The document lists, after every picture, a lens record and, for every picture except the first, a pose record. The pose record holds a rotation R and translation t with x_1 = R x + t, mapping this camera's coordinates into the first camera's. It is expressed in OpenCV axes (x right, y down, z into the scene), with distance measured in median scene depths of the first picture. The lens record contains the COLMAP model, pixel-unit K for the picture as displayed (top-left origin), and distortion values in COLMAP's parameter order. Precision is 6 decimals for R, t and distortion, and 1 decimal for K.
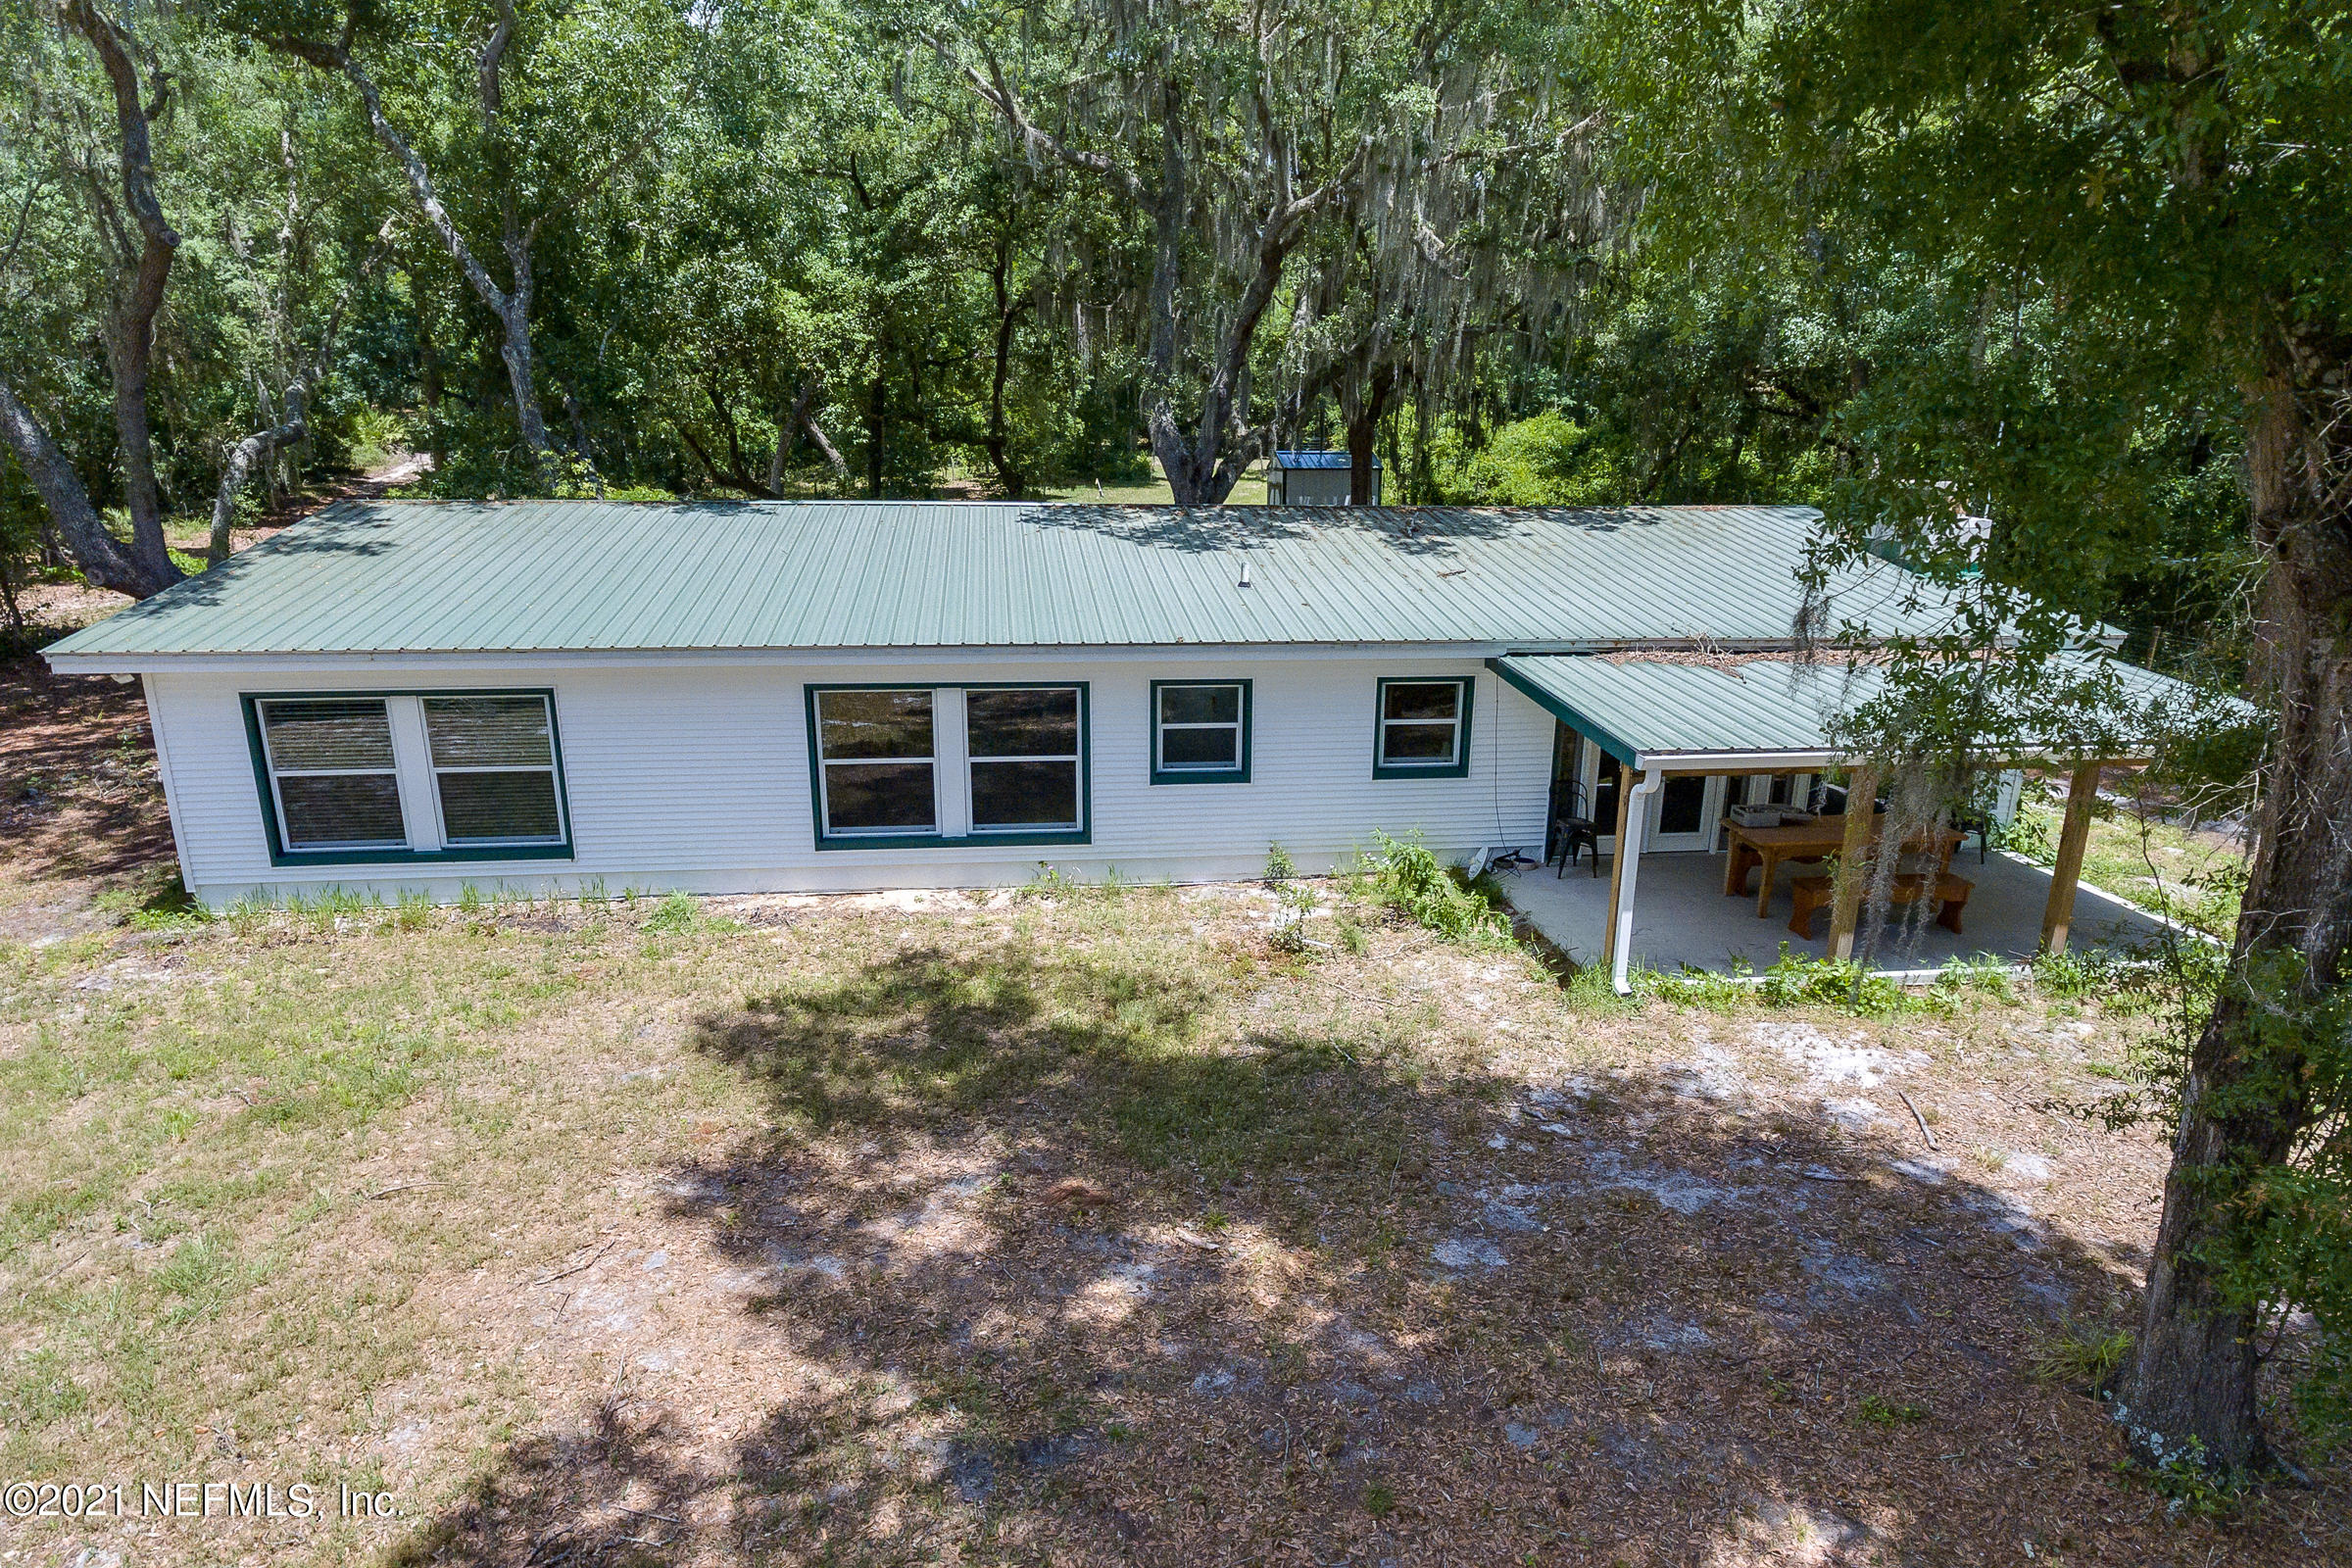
lens RADIAL K [[1168.5, 0, 1181.0], [0, 1168.5, 794.0], [0, 0, 1]] dist [-0.003476, 0.000673]
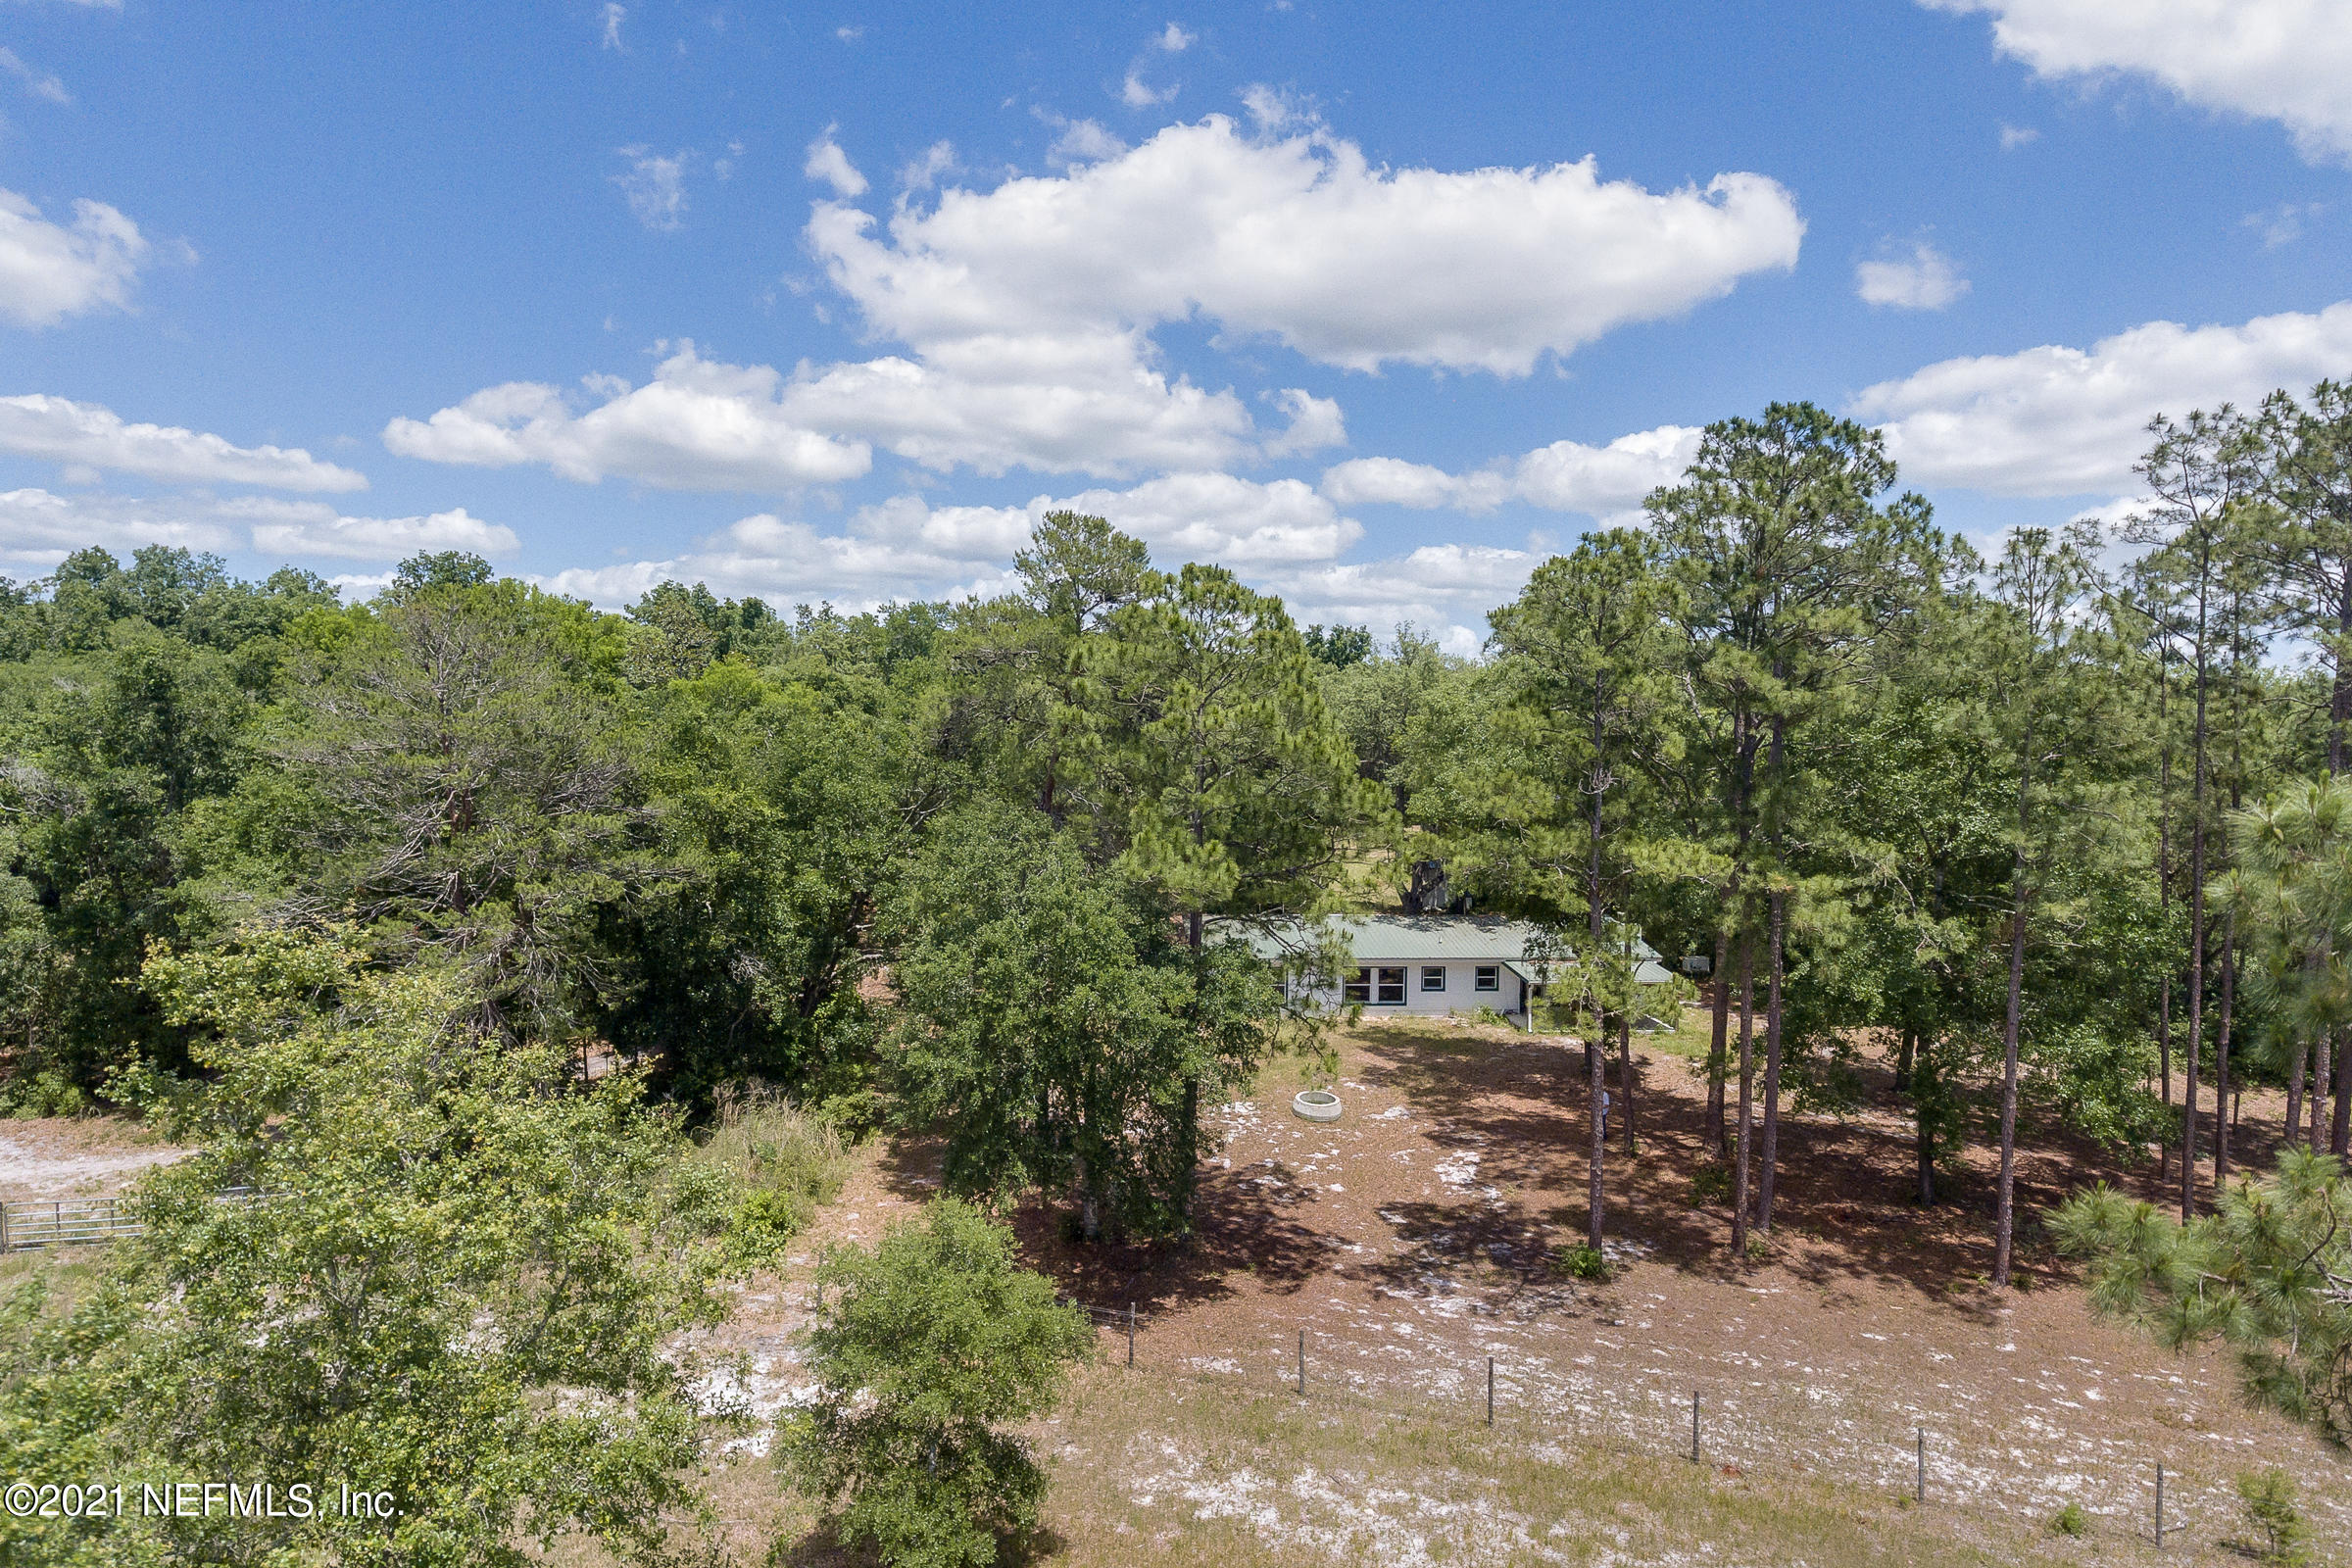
lens RADIAL K [[1168.5, 0, 1174.2], [0, 1168.5, 784.7], [0, 0, 1]] dist [-0.003476, 0.000673]
pose [[0.997684, -0.001135, -0.068008, -0.629144], [-0.015394, 0.970150, -0.242018, 0.301998], [0.066253, 0.242505, 0.967885, -3.312762]]
